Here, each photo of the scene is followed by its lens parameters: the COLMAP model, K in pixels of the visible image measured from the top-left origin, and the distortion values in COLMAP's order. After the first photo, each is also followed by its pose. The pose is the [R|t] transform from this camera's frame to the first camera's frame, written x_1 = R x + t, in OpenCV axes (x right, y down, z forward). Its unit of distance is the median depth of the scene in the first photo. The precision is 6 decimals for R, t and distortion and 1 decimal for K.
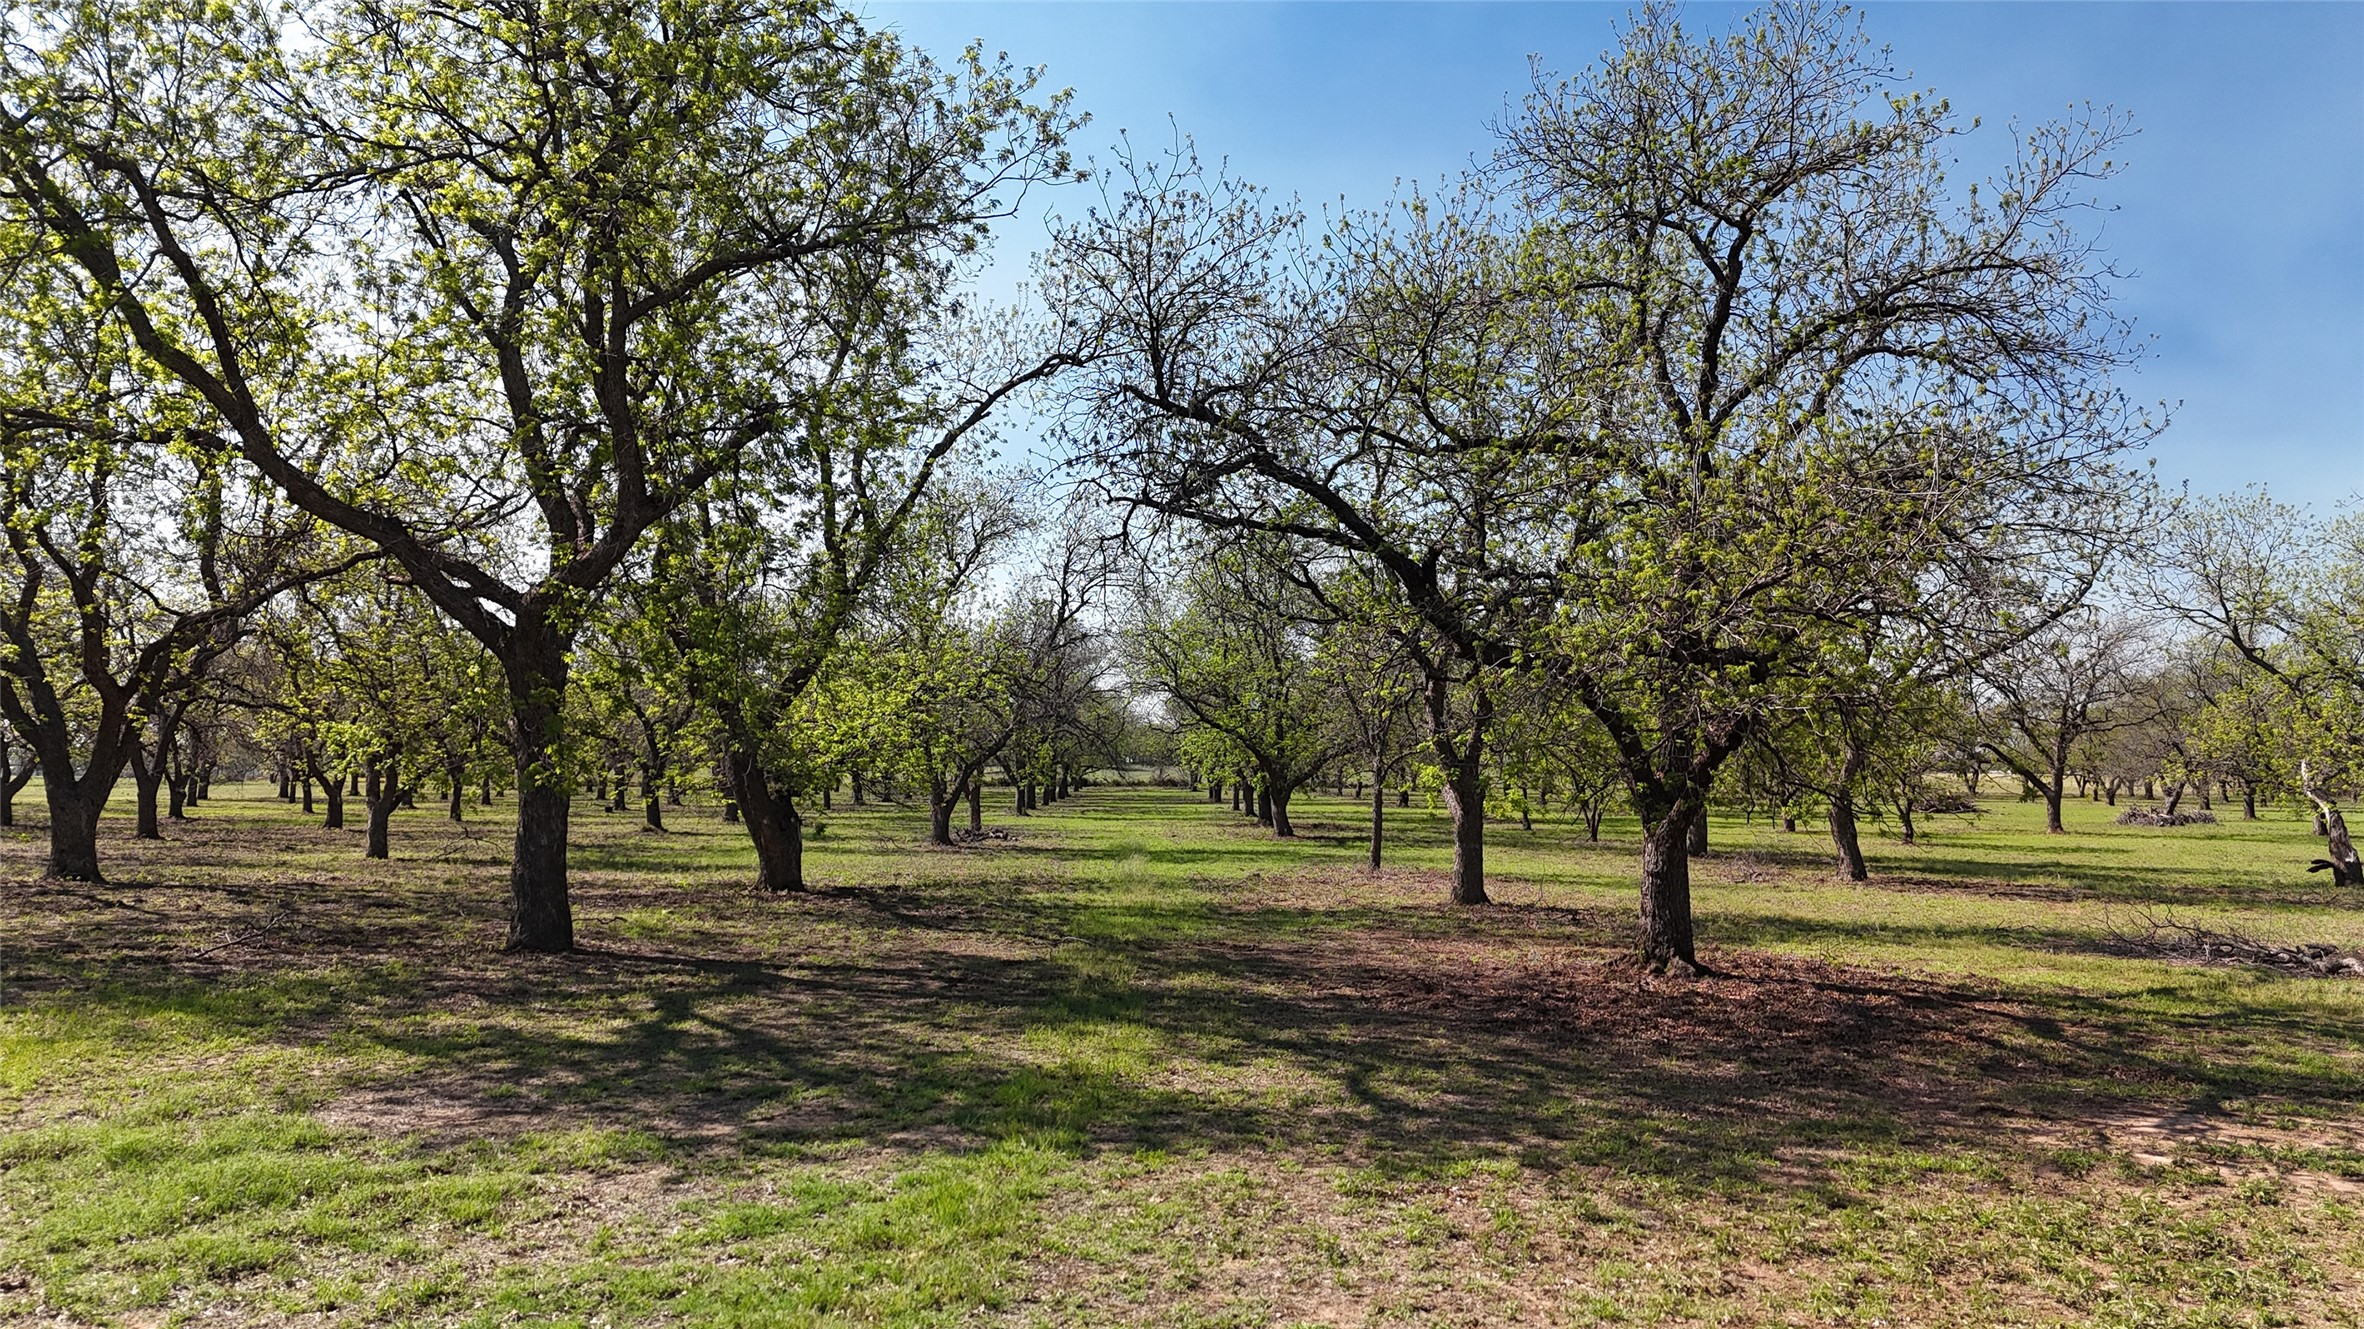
lens RADIAL K [[1782.5, 0, 1182.0], [0, 1782.5, 664.5], [0, 0, 1]] dist [0.083707, -0.004037]
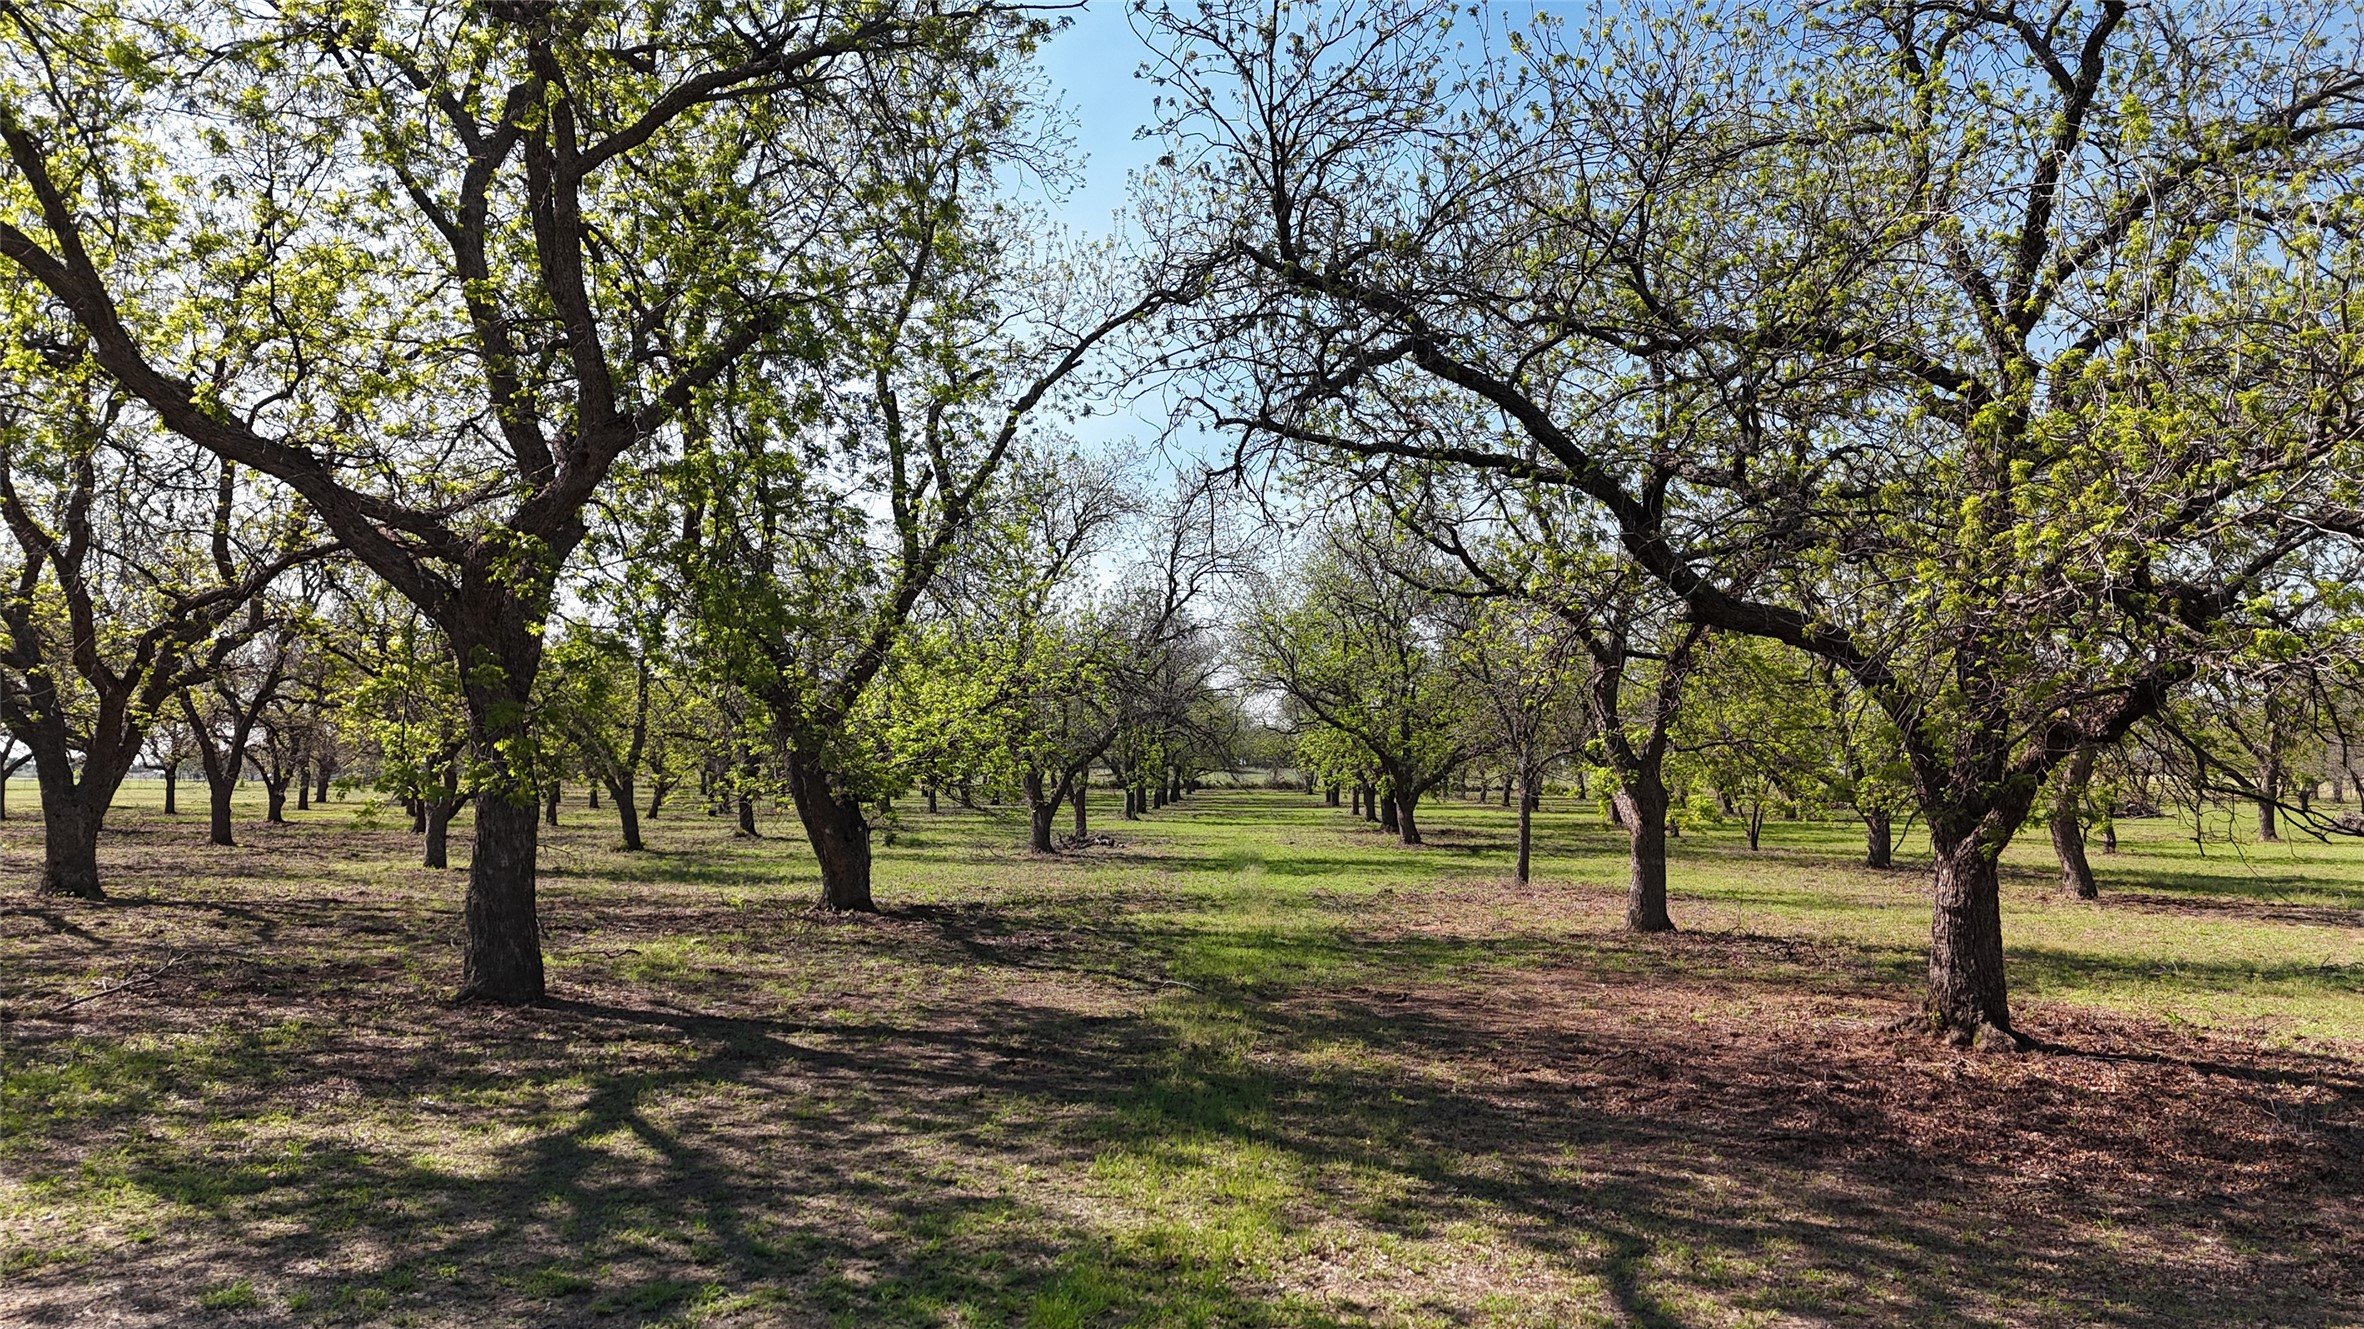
lens RADIAL K [[1782.5, 0, 1182.0], [0, 1782.5, 664.5], [0, 0, 1]] dist [0.083707, -0.004037]
pose [[0.997989, -0.004978, -0.063195, -0.004803], [0.004893, 0.999987, -0.001507, 0.008486], [0.063202, 0.001195, 0.998000, 0.137361]]
